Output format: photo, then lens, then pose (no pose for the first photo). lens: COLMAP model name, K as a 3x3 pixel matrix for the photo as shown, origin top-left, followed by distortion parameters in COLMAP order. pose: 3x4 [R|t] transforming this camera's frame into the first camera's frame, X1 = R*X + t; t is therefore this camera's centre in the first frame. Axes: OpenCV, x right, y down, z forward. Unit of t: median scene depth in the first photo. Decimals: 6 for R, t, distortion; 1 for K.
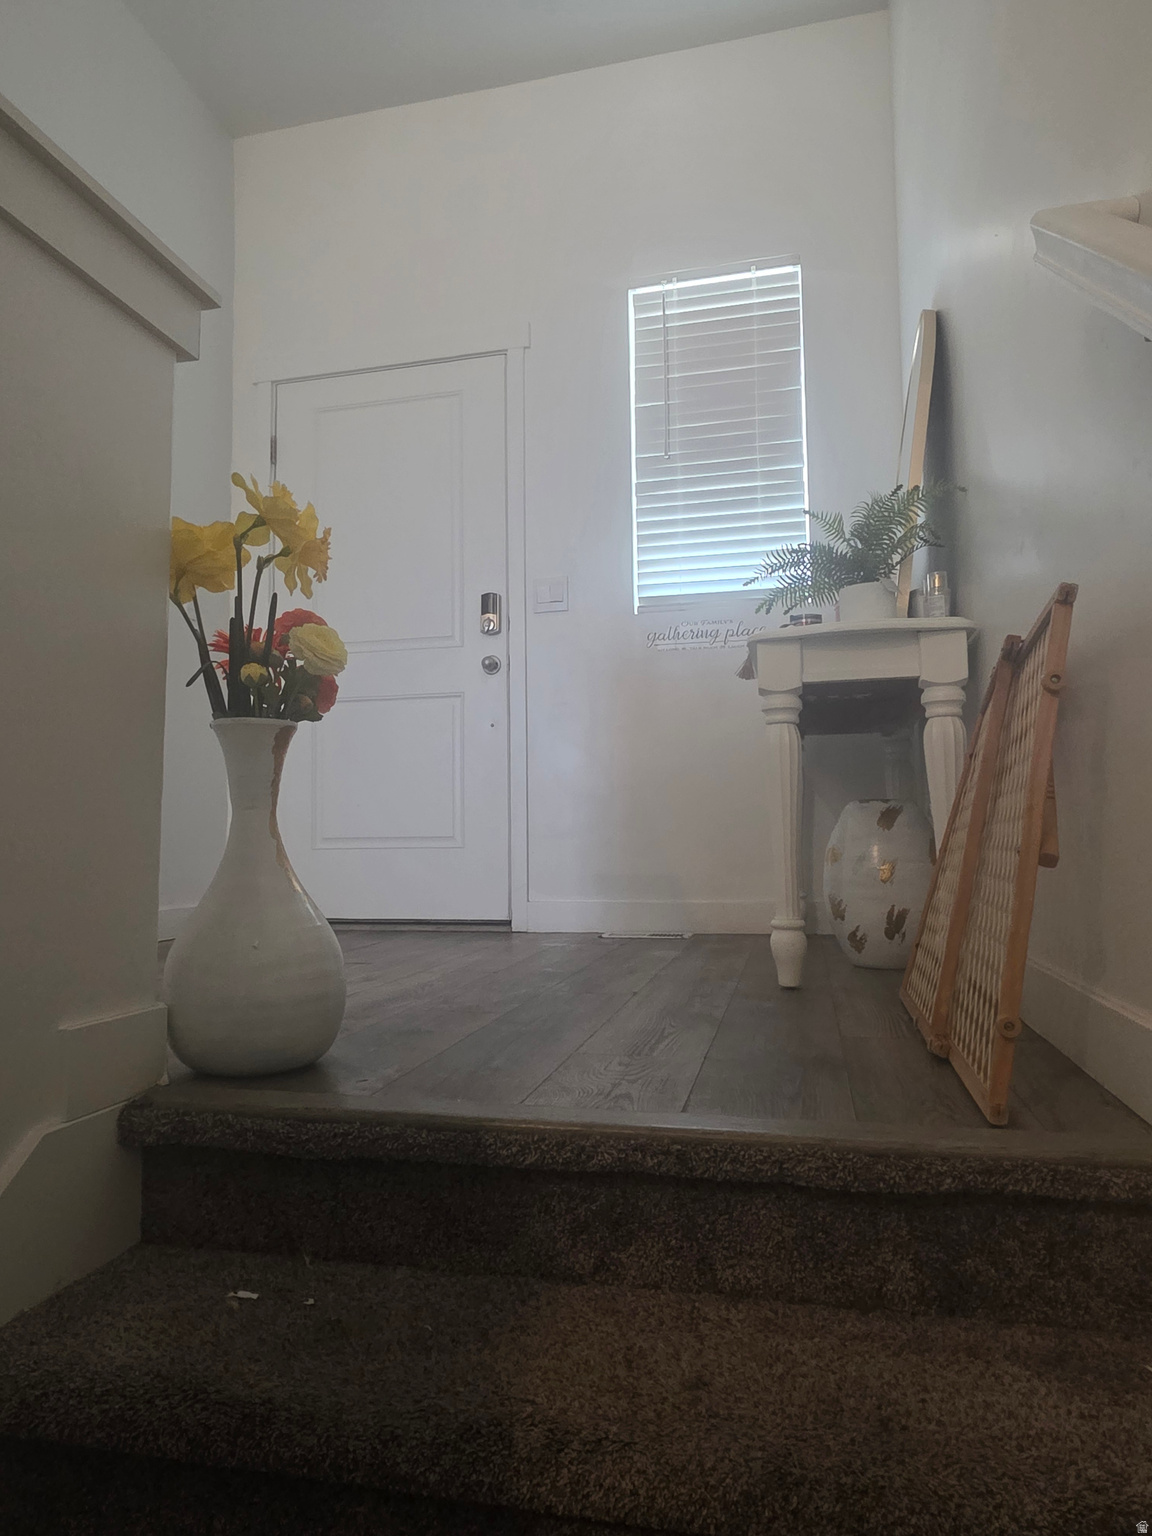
lens RADIAL K [[981.0, 0, 574.4], [0, 981.0, 766.4], [0, 0, 1]] dist [-0.006485, -0.001198]
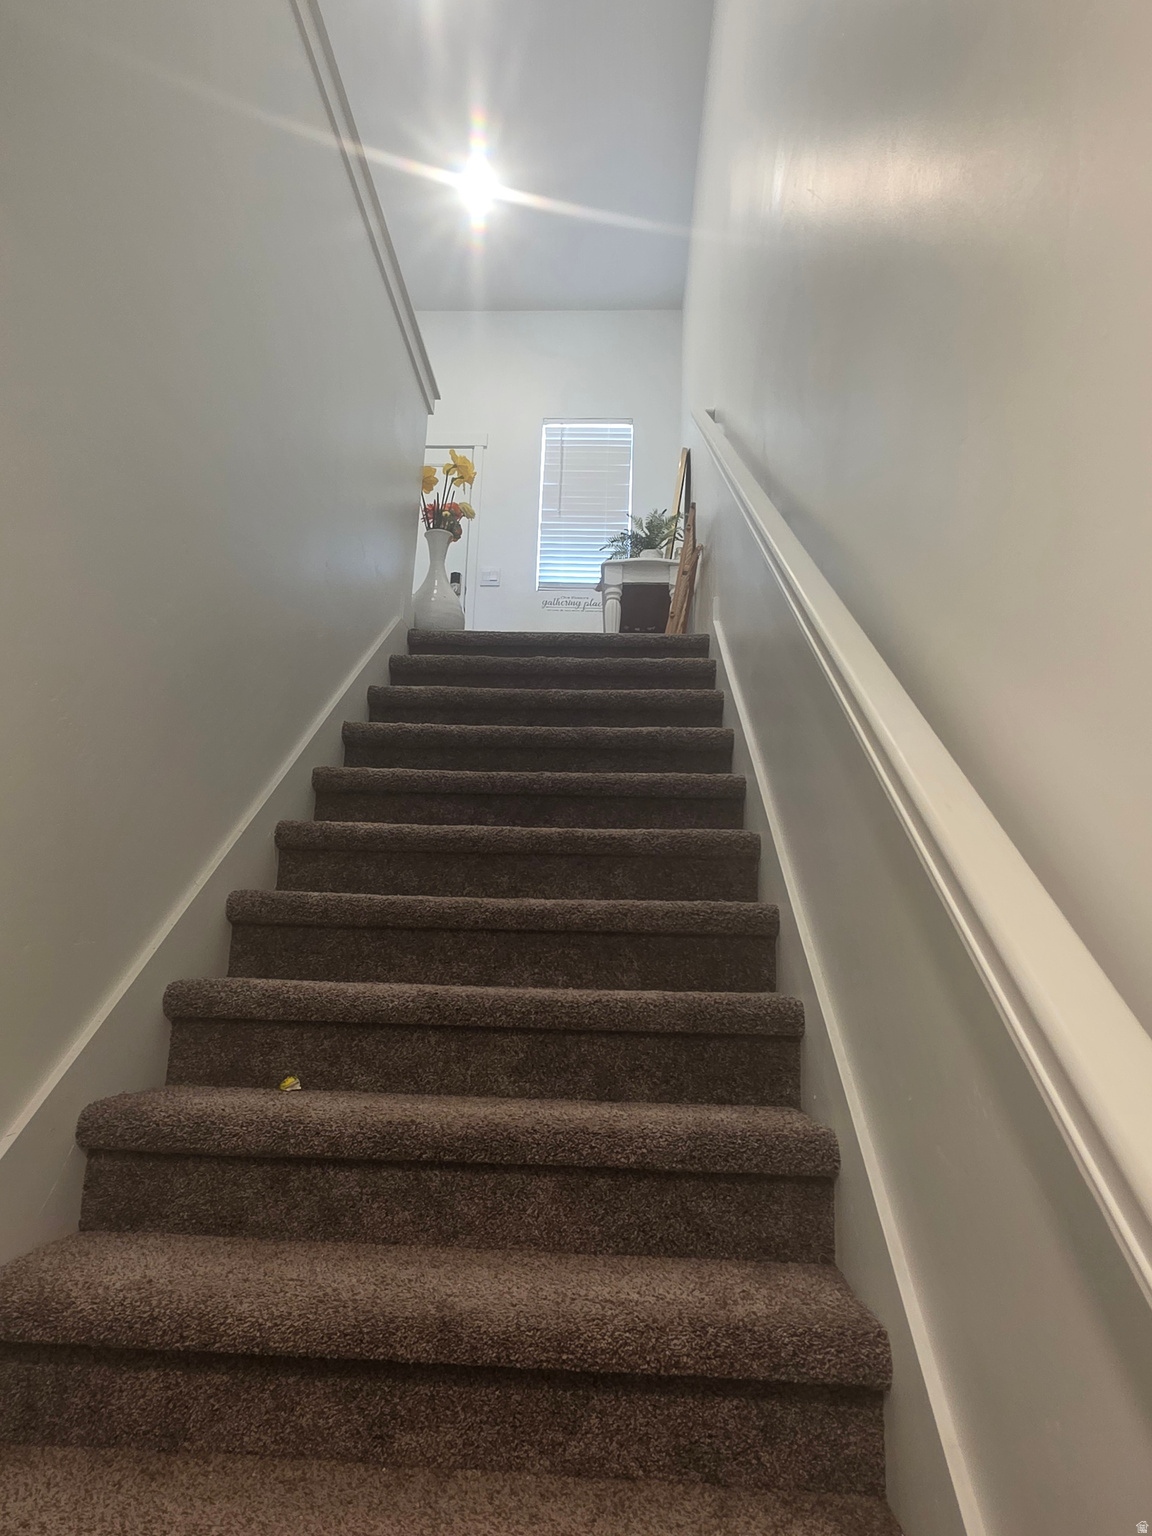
lens RADIAL K [[981.0, 0, 578.4], [0, 981.0, 771.4], [0, 0, 1]] dist [-0.006485, -0.001198]
pose [[0.980928, 0.080260, 0.177028, -0.163792], [-0.055575, 0.988556, -0.140243, 0.447371], [-0.186258, 0.127730, 0.974163, -0.787808]]
